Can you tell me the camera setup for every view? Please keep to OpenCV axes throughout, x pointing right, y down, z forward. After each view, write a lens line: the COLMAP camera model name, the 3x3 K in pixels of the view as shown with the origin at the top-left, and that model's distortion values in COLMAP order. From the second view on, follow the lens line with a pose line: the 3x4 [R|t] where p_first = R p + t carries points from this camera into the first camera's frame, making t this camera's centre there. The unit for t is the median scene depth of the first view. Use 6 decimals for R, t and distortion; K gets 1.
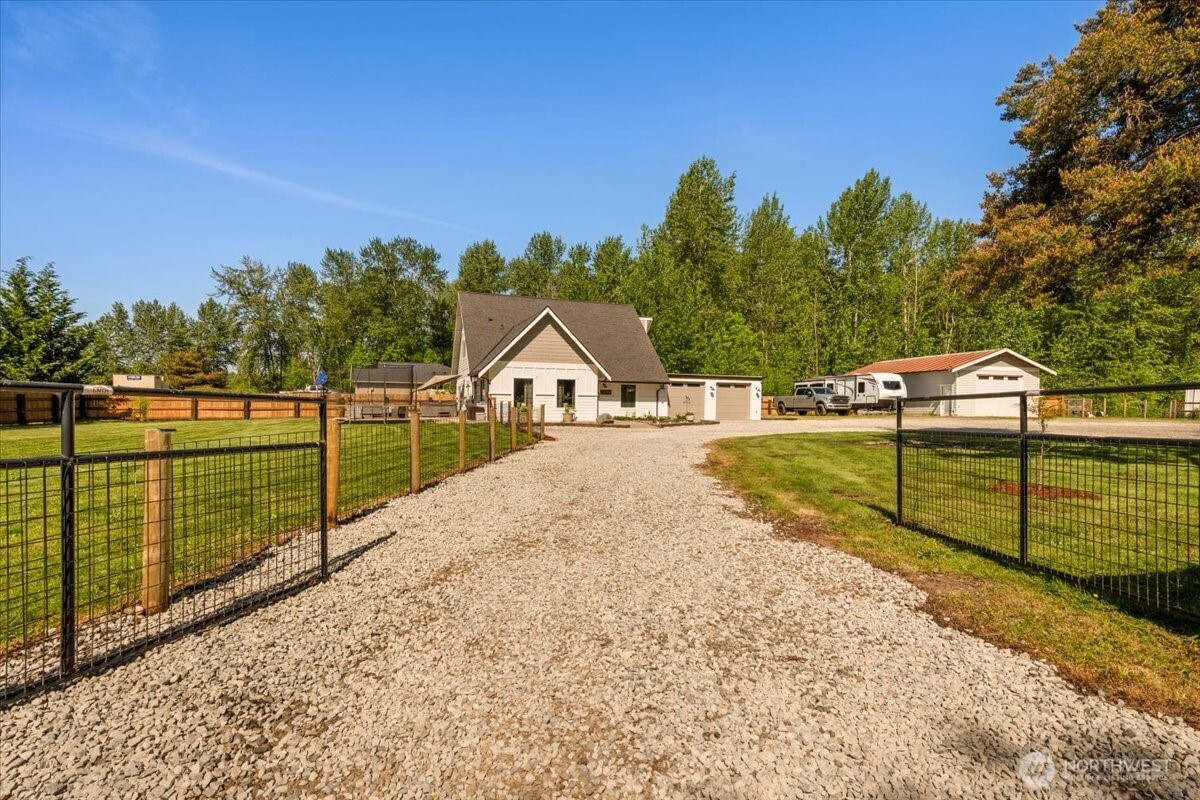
lens RADIAL K [[539.8, 0, 593.2], [0, 539.8, 429.9], [0, 0, 1]] dist [0.000114, -0.000180]
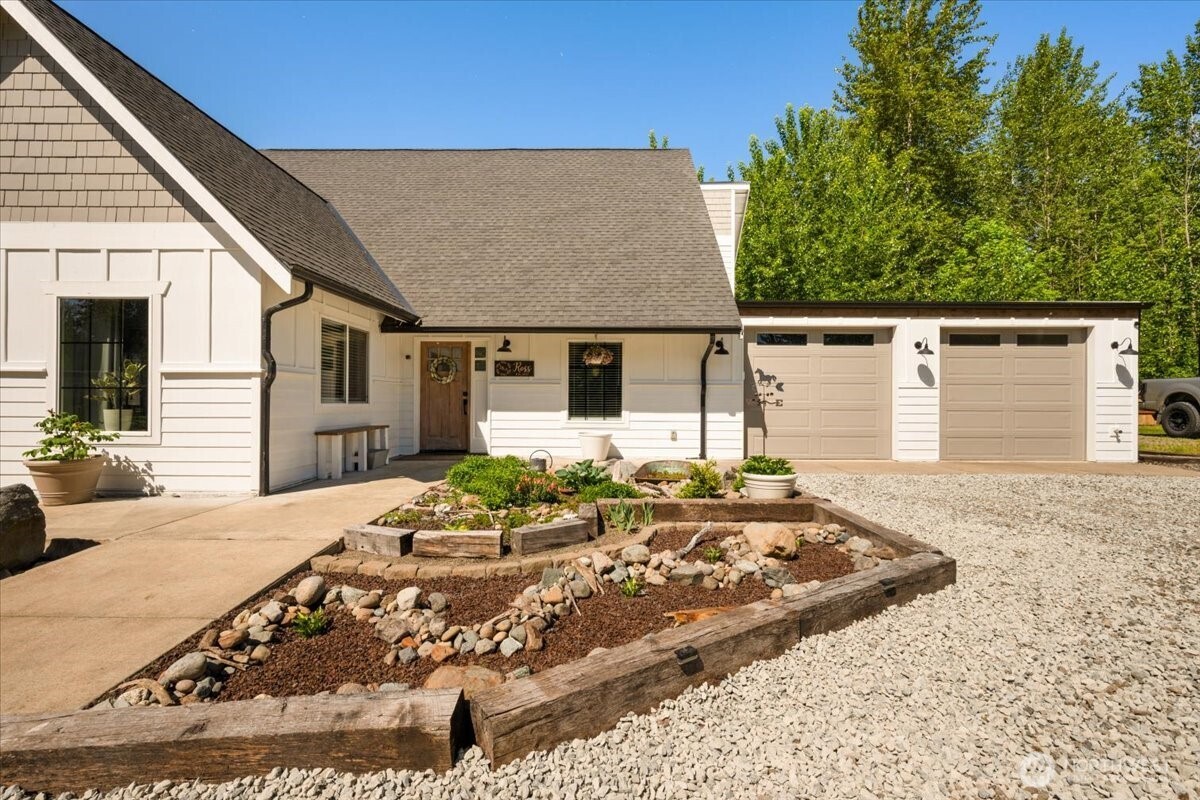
lens RADIAL K [[542.7, 0, 600.1], [0, 542.7, 403.3], [0, 0, 1]] dist [-0.001275, -0.000336]
pose [[0.938652, -0.004048, -0.344842, 0.095647], [-0.011136, 0.999054, -0.042041, -0.021446], [0.344686, 0.043302, 0.937719, 0.406566]]
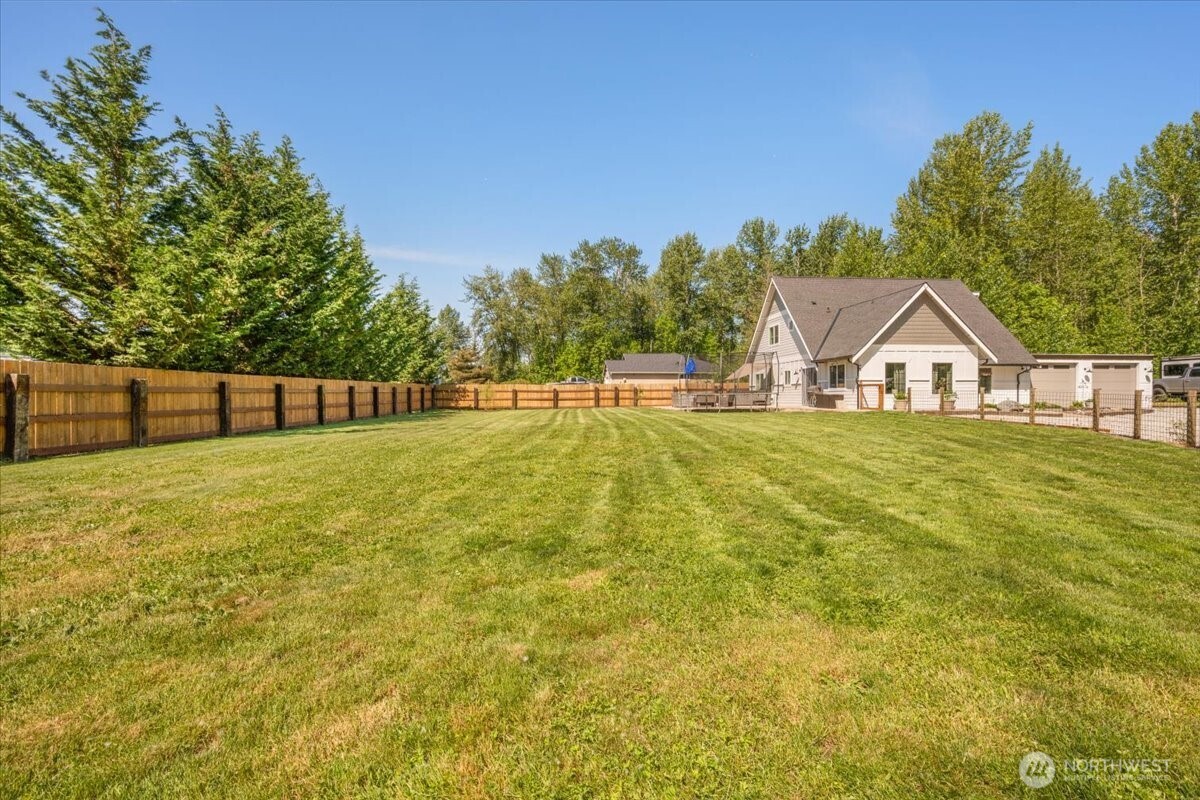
lens RADIAL K [[532.2, 0, 600.2], [0, 532.2, 402.3], [0, 0, 1]] dist [-0.000718, -0.000348]
pose [[0.959702, -0.004865, -0.280977, -0.161925], [-0.003985, 0.999514, -0.030916, 0.000613], [0.280990, 0.030790, 0.959217, -0.001393]]
